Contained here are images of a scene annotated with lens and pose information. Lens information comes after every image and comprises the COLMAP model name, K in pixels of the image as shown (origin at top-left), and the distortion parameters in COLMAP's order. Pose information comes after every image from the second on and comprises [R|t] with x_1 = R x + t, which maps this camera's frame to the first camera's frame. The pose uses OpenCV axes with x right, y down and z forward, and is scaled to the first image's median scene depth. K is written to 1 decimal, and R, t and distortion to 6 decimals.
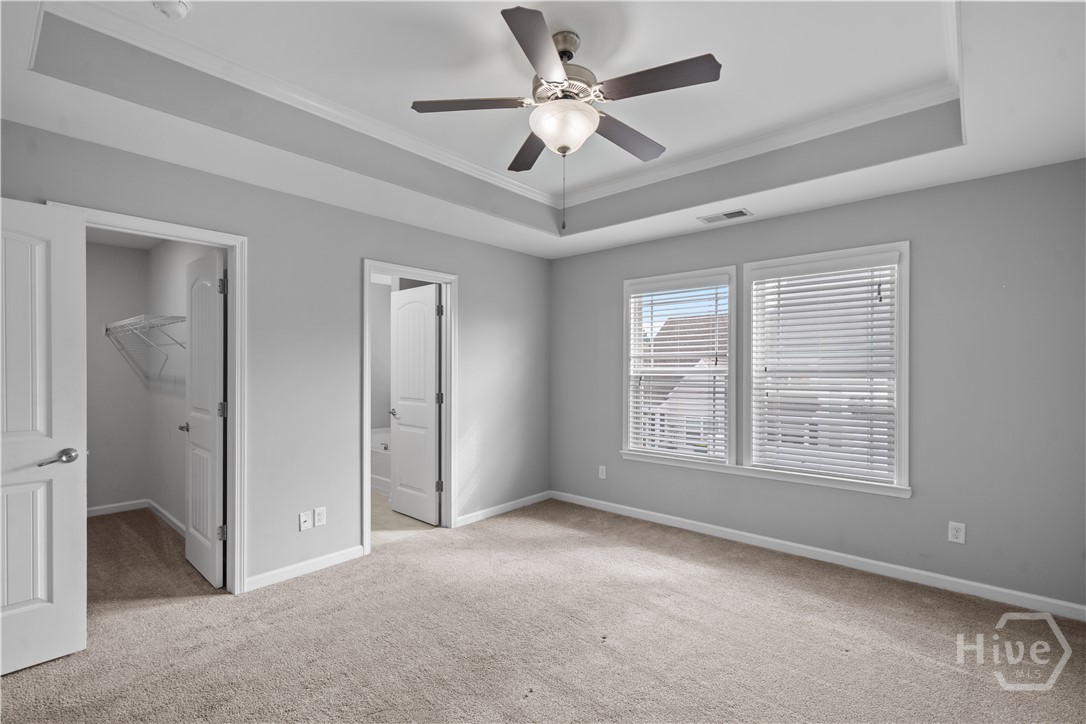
lens RADIAL K [[504.1, 0, 545.7], [0, 504.1, 364.9], [0, 0, 1]] dist [0.014602, -0.000922]
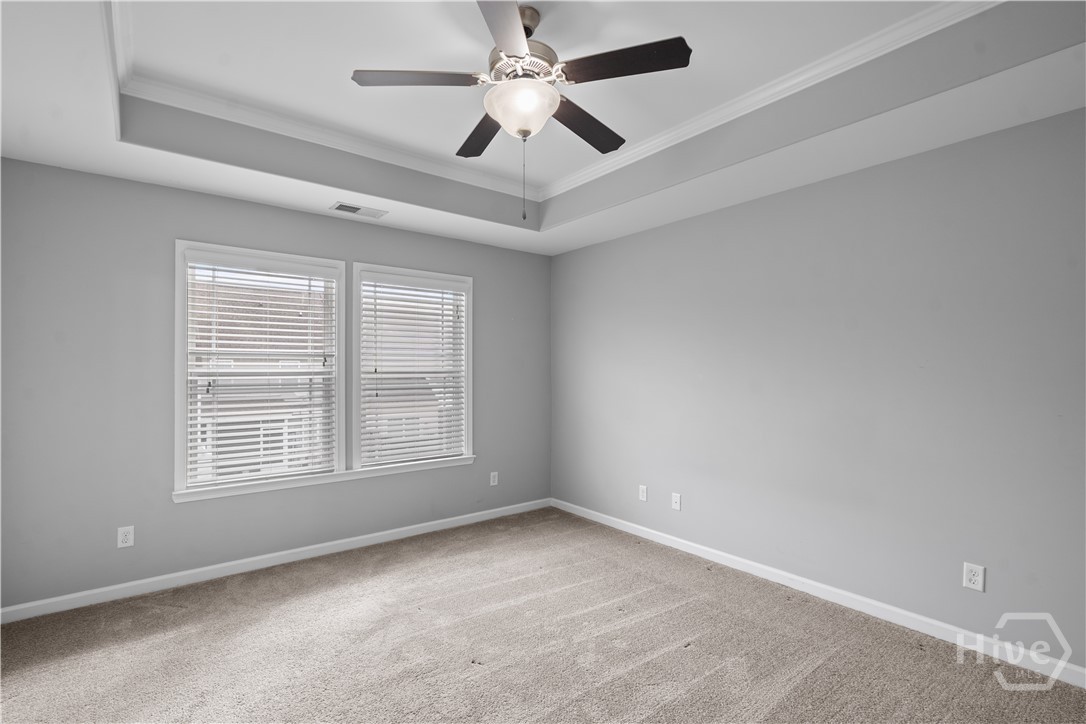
lens RADIAL K [[504.1, 0, 552.6], [0, 504.1, 366.0], [0, 0, 1]] dist [0.014602, -0.000922]
pose [[0.173446, 0.007911, 0.984812, -0.507717], [-0.007242, 0.999951, -0.006757, 0.003817], [-0.984817, -0.005960, 0.173495, 0.459443]]
